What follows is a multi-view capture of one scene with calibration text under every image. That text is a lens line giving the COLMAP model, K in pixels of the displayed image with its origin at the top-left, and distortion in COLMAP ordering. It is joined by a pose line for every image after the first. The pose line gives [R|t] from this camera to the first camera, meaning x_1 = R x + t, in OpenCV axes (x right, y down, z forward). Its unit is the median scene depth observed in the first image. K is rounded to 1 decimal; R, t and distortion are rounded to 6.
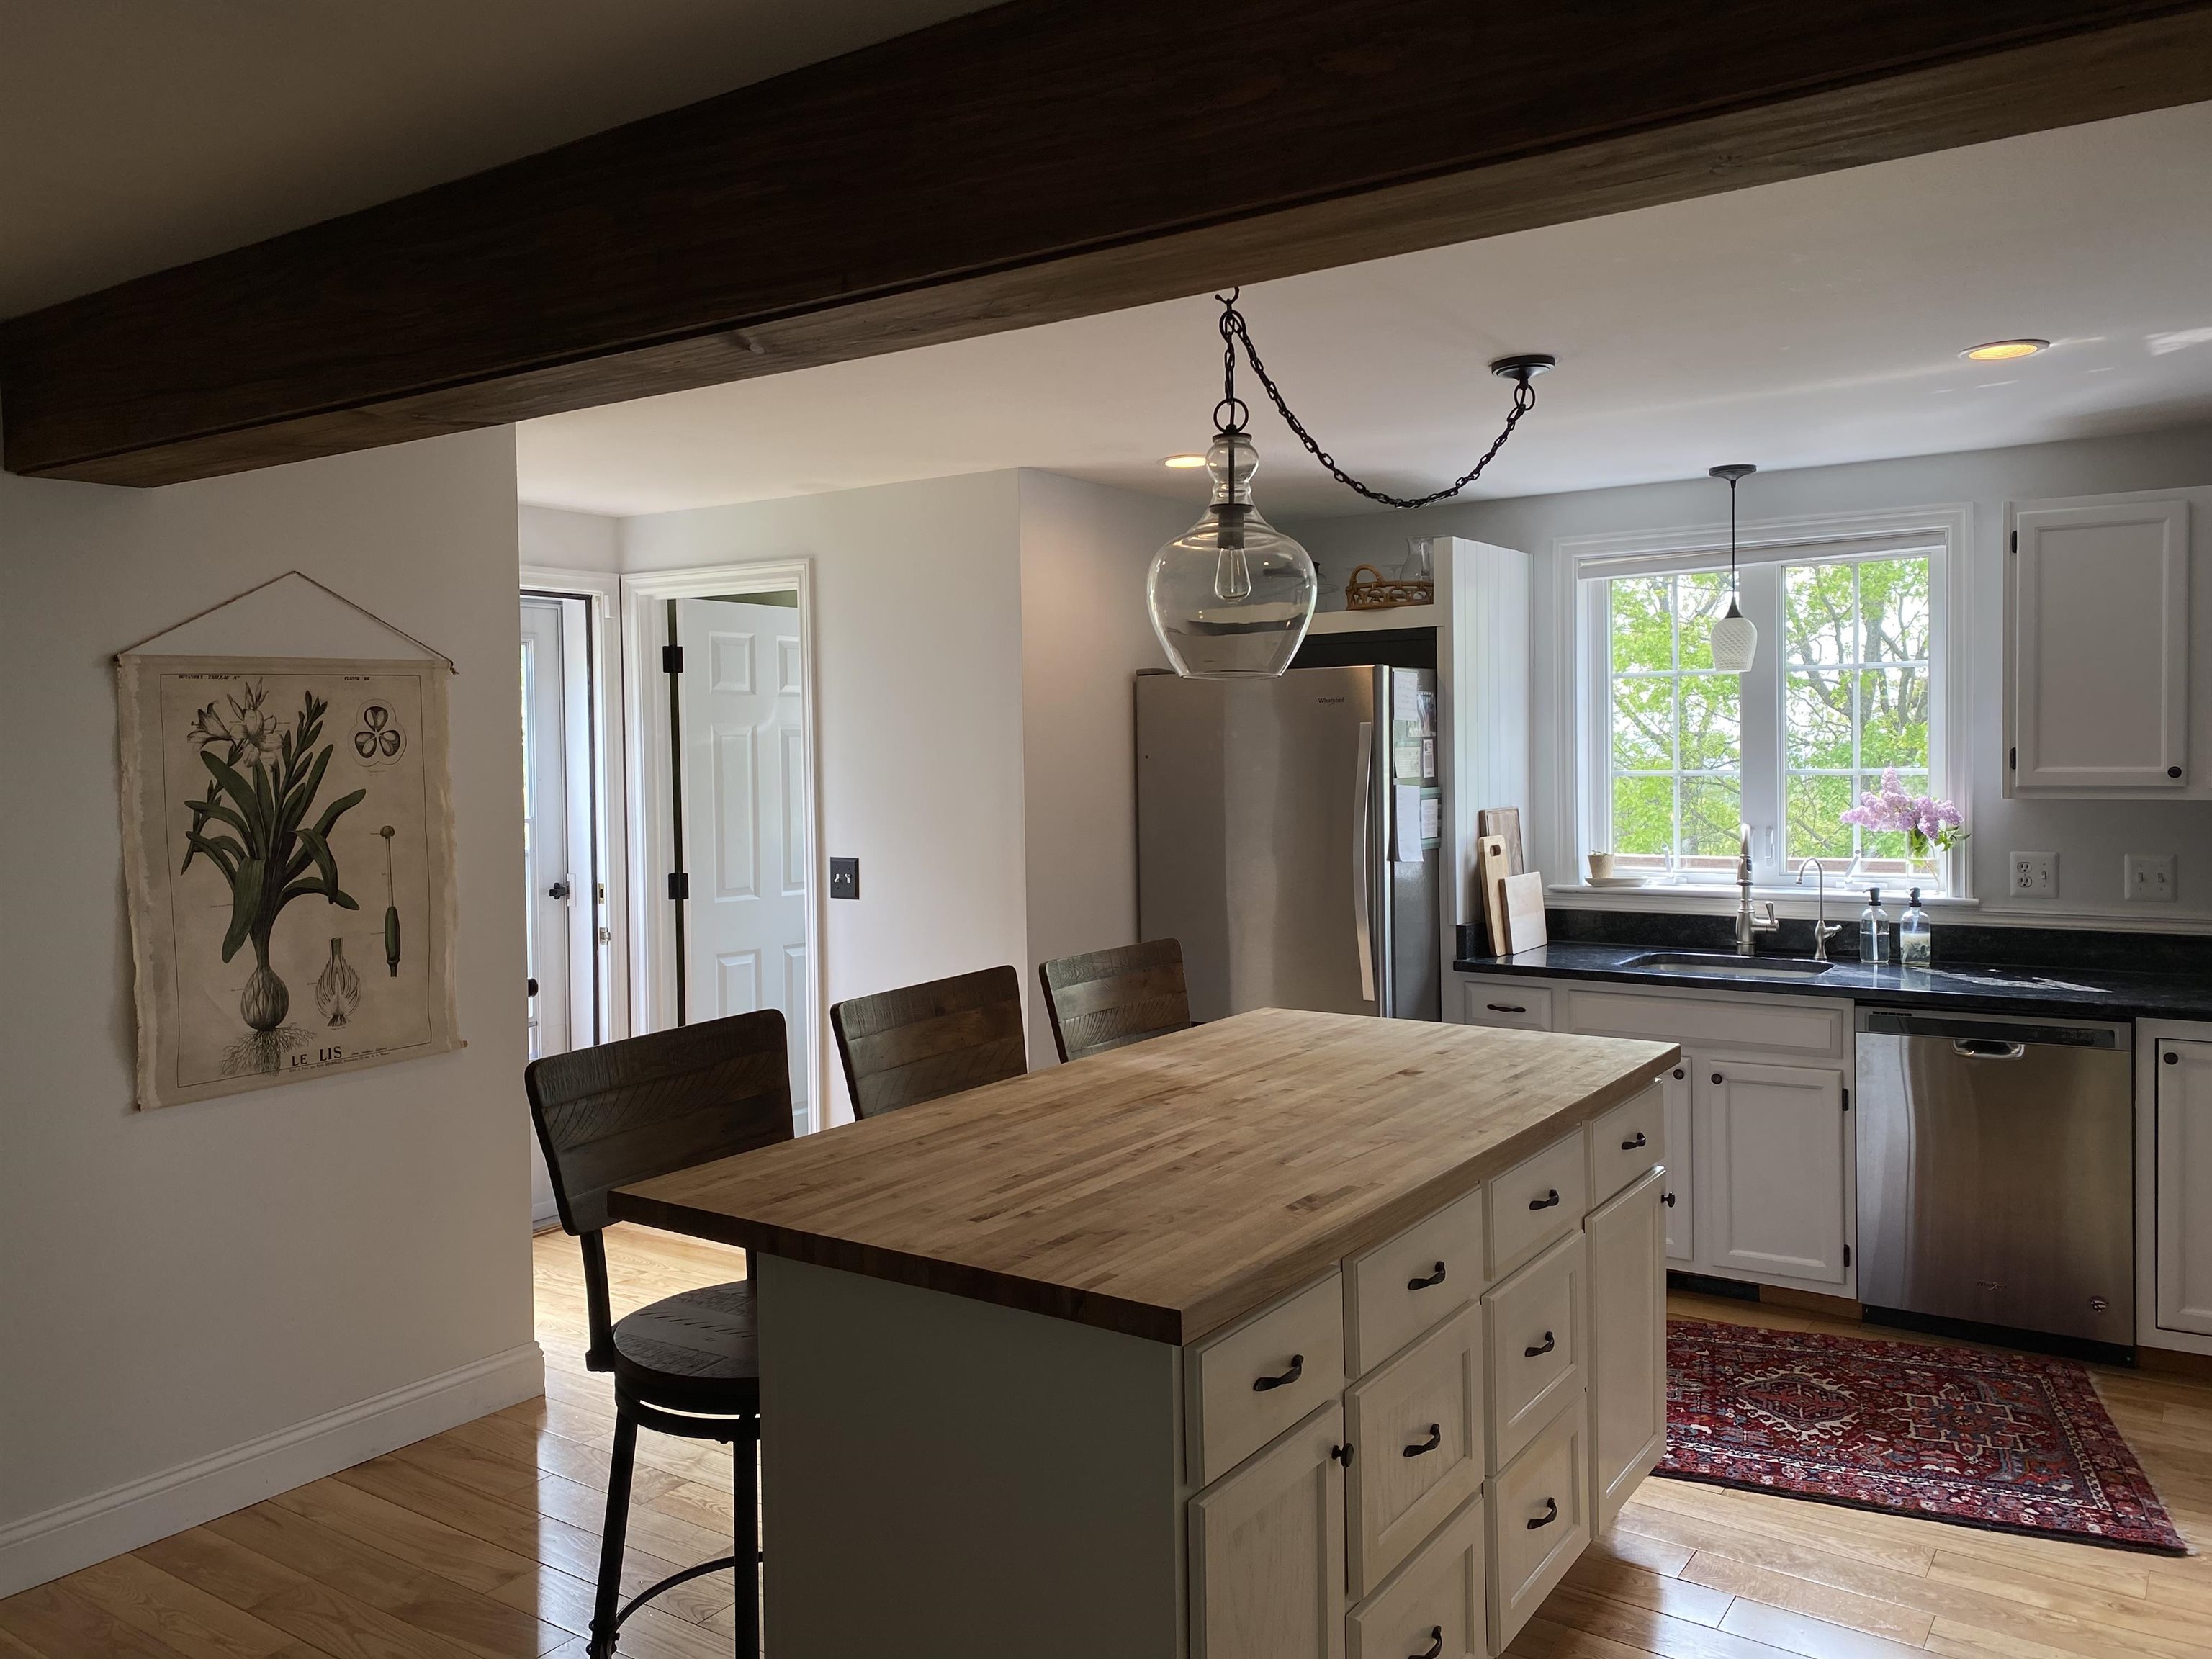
lens RADIAL K [[1684.7, 0, 1116.2], [0, 1684.7, 788.7], [0, 0, 1]] dist [0.049929, -0.061980]
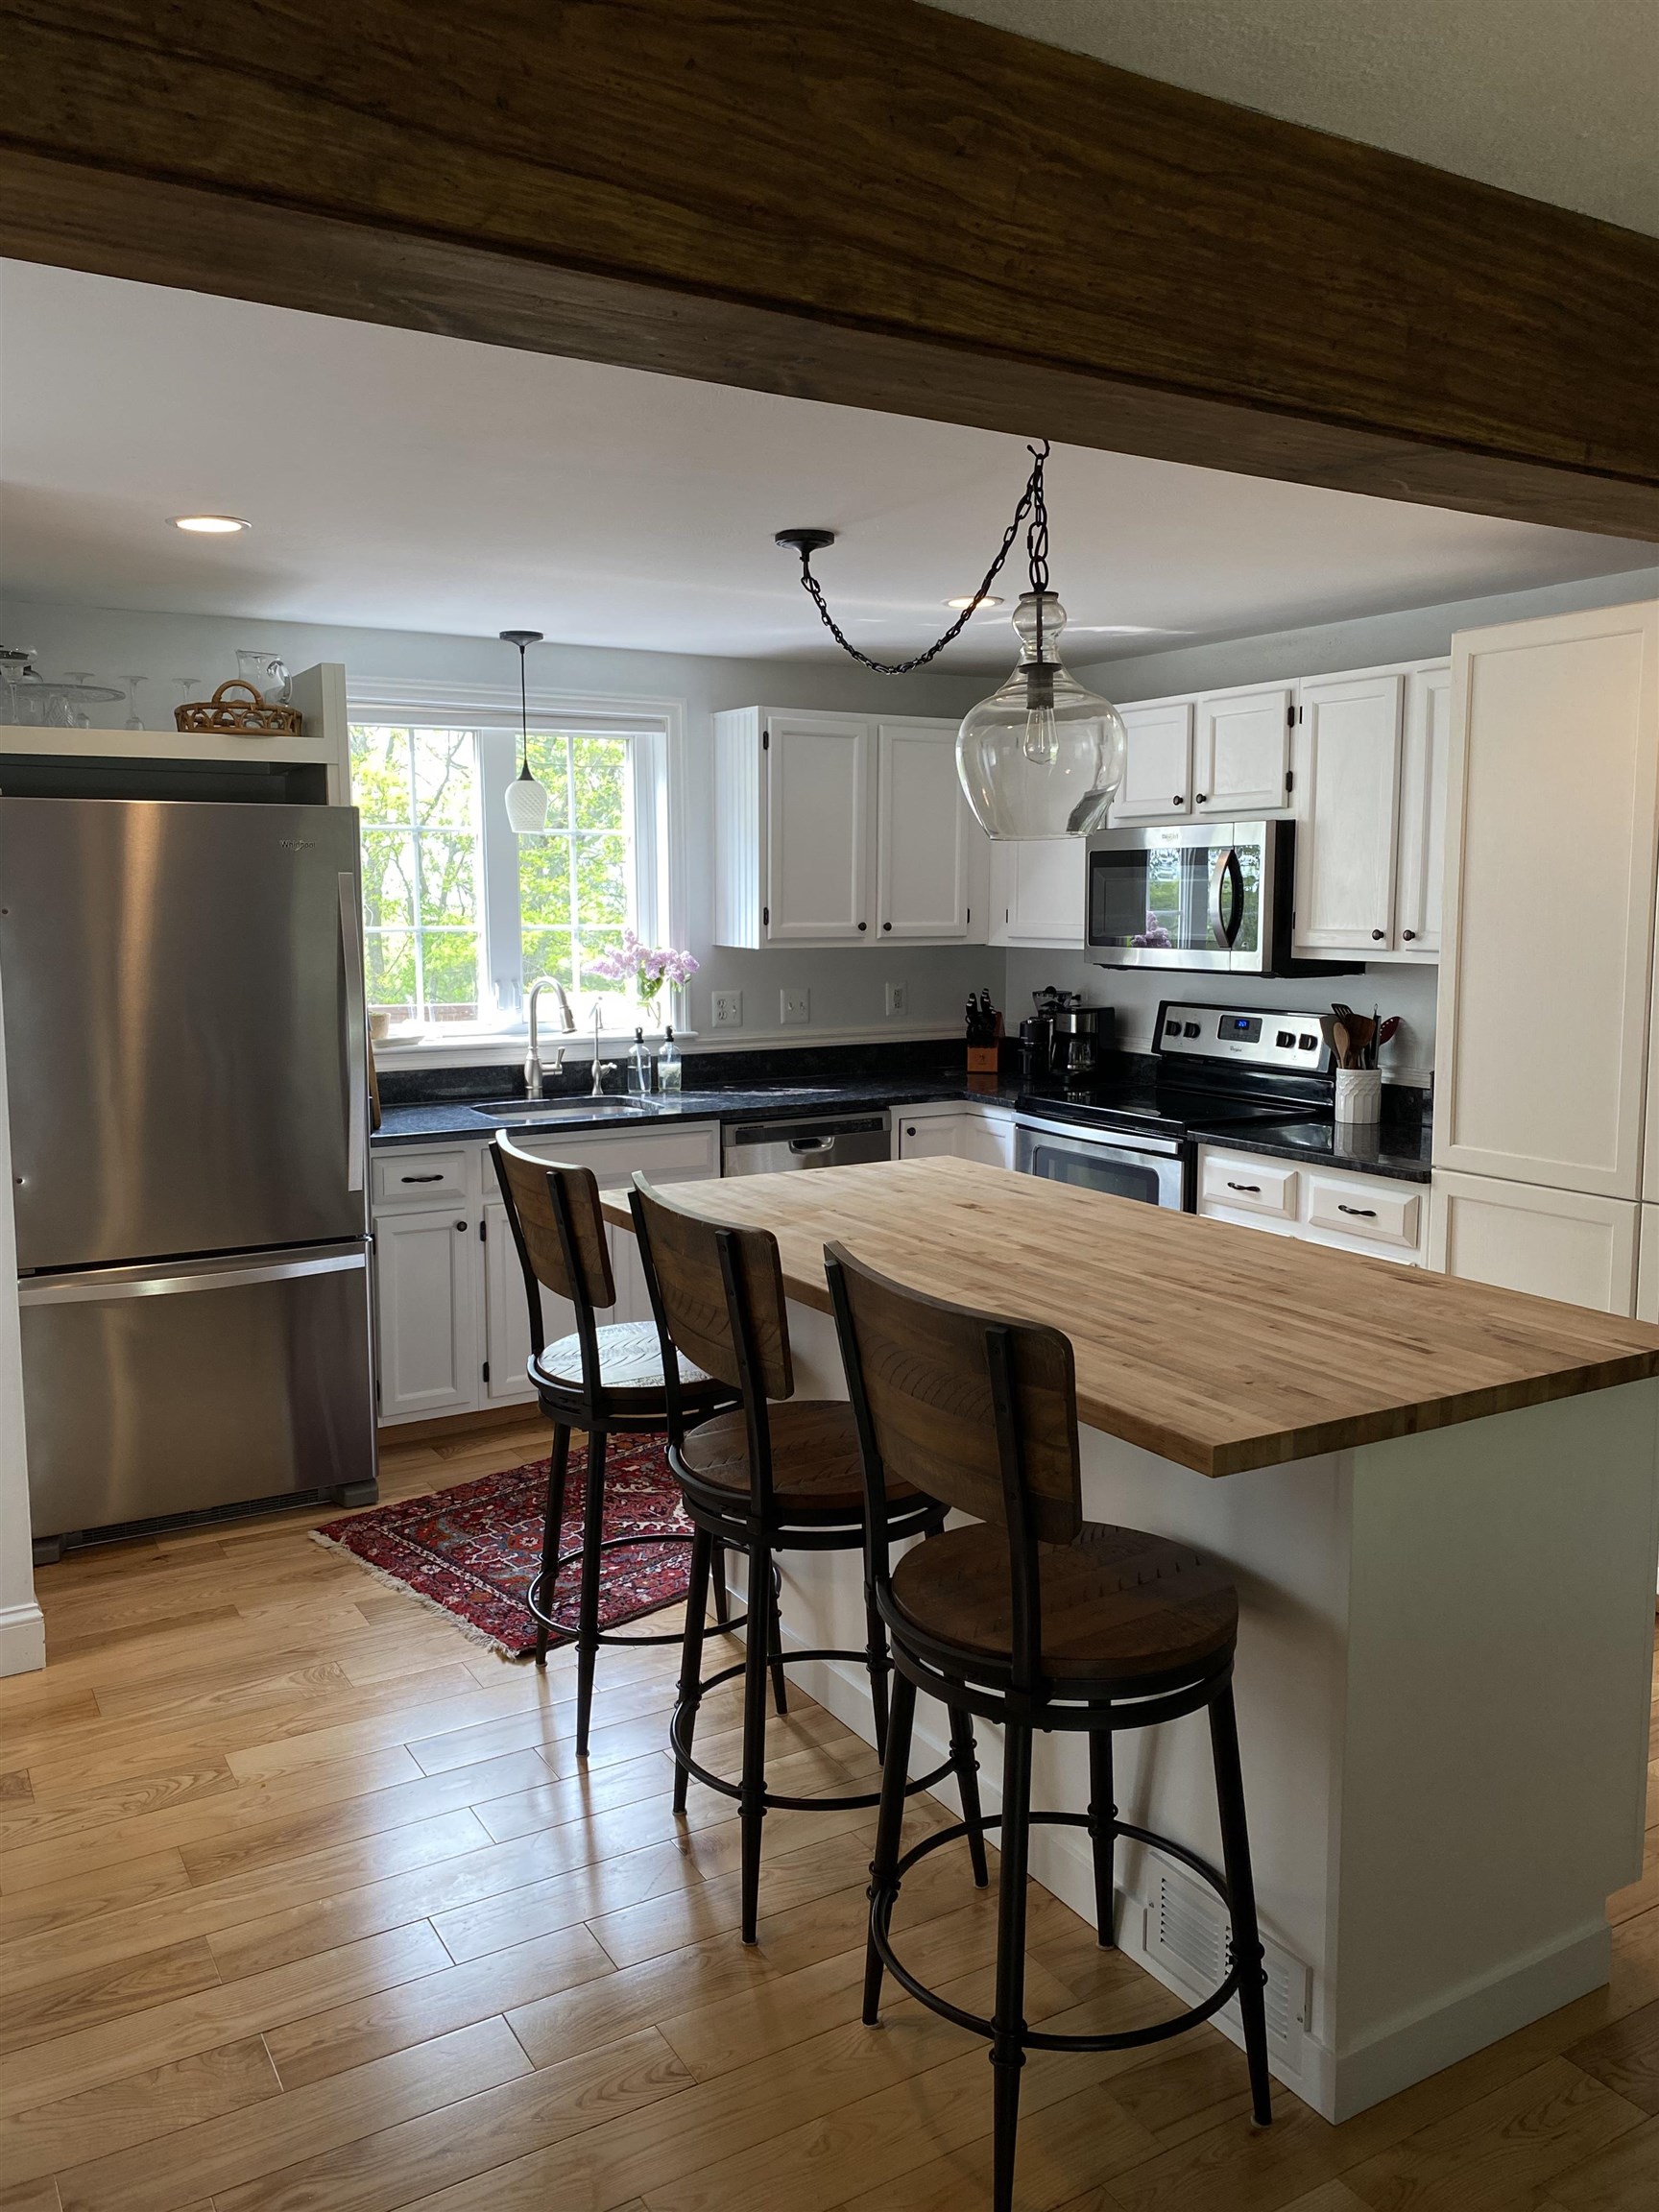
lens RADIAL K [[1684.7, 0, 818.1], [0, 1684.7, 1087.1], [0, 0, 1]] dist [0.049929, -0.061980]
pose [[0.413669, -0.092801, 0.905685, -0.551582], [0.013885, 0.995319, 0.095644, -0.009752], [-0.910321, -0.026989, 0.413021, 0.417012]]
